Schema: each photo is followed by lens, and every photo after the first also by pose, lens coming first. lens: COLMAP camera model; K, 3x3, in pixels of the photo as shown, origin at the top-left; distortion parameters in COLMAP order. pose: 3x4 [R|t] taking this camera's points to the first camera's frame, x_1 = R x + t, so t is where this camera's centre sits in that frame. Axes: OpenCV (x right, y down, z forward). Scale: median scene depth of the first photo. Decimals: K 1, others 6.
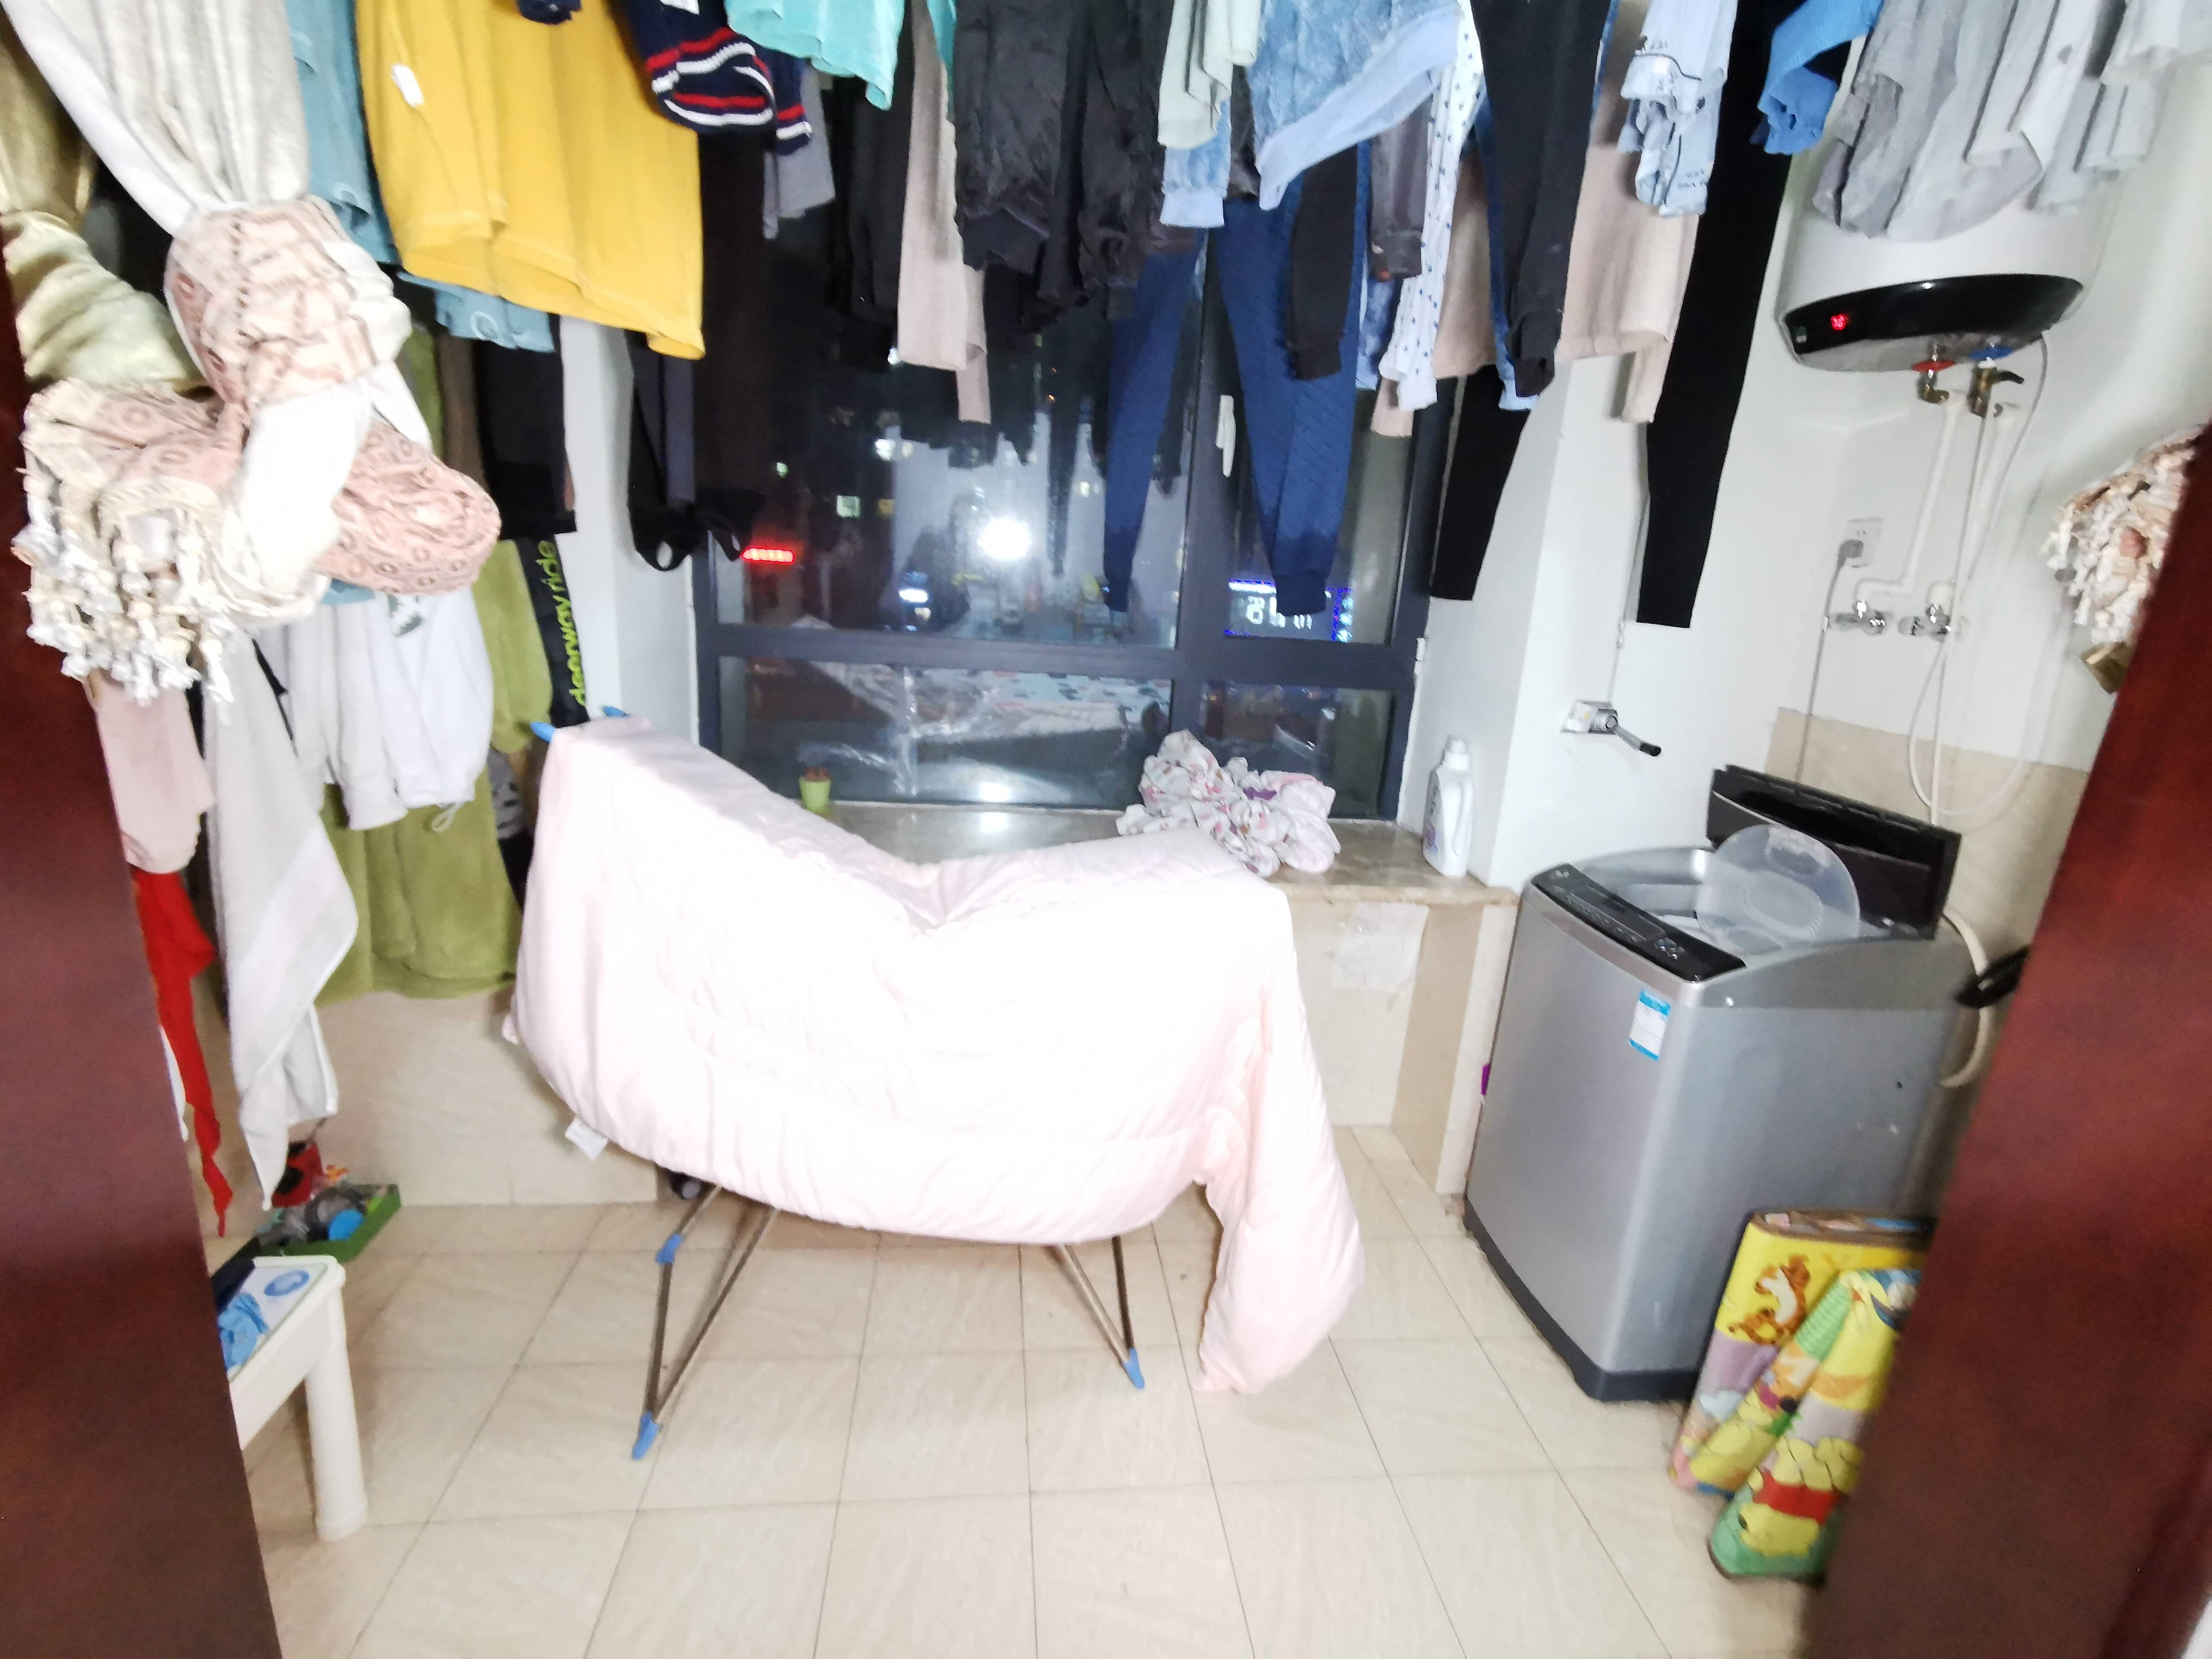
lens RADIAL K [[1026.4, 0, 1116.0], [0, 1026.4, 824.7], [0, 0, 1]] dist [-0.003196, 0.008823]
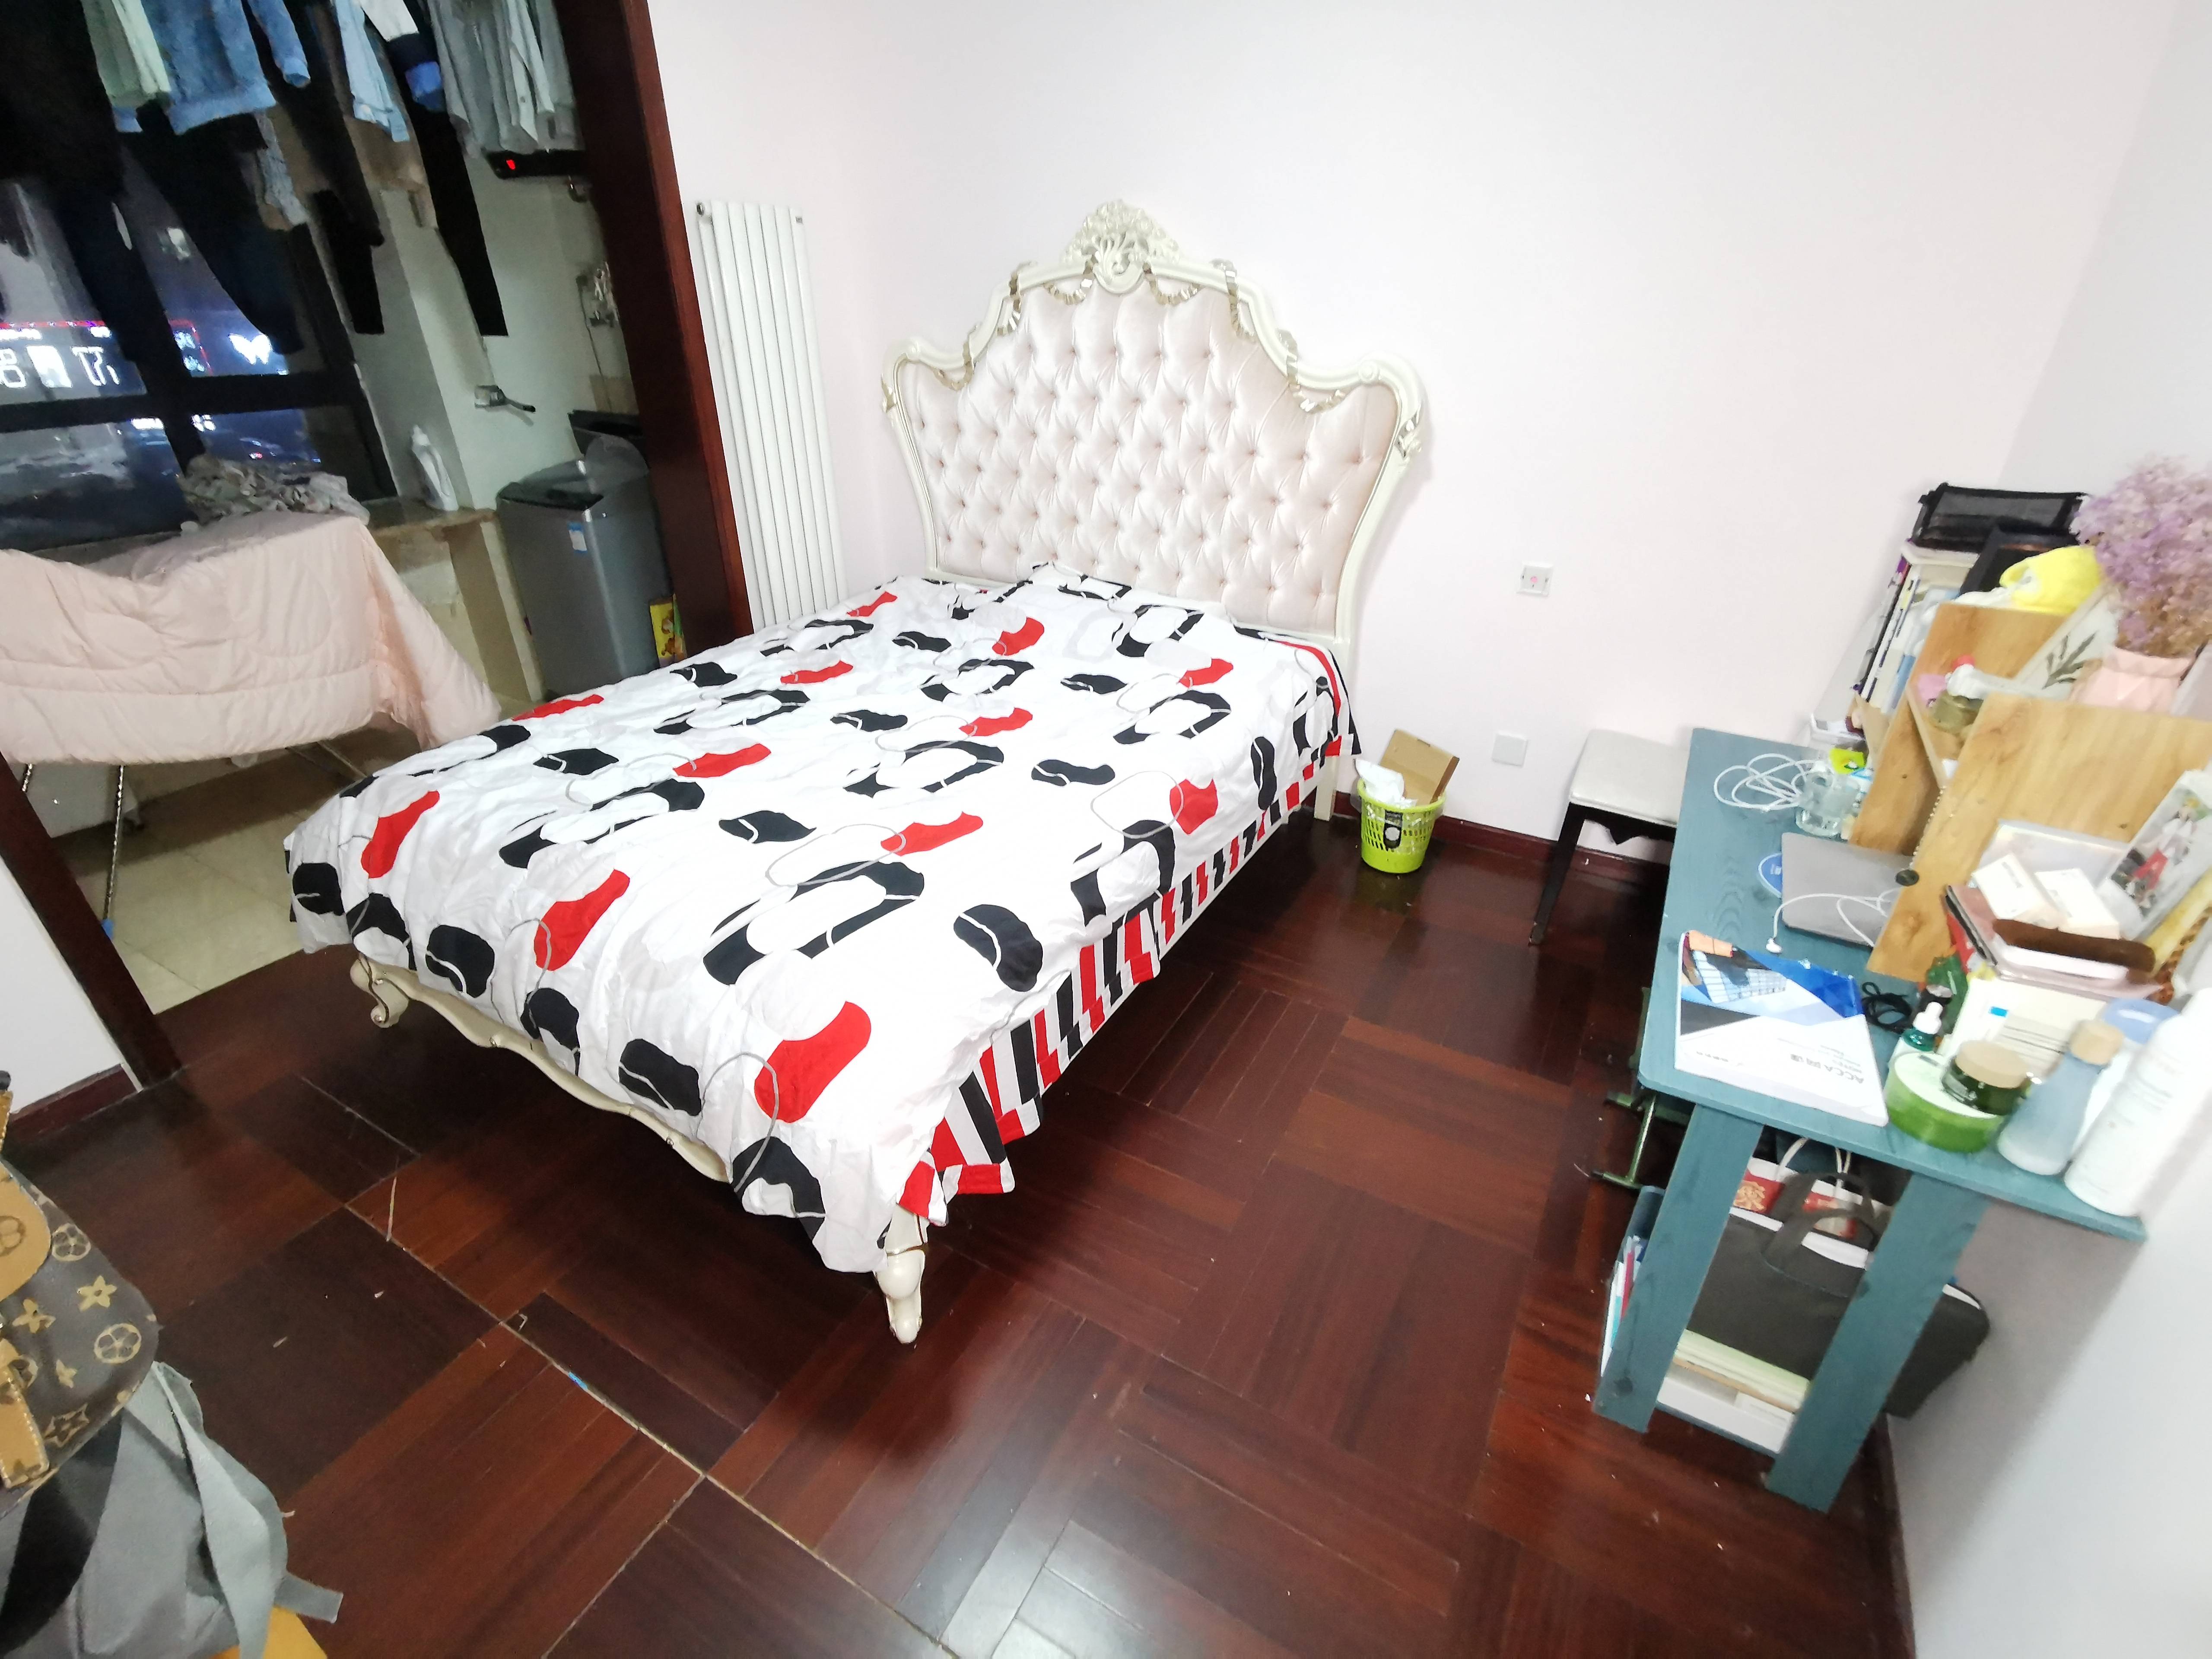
lens RADIAL K [[1026.4, 0, 1095.8], [0, 1026.4, 813.1], [0, 0, 1]] dist [-0.003196, 0.008823]
pose [[0.606670, -0.430665, 0.668191, -0.402637], [0.254823, 0.901539, 0.349702, 0.195314], [-0.753005, -0.041883, 0.656680, -0.999928]]
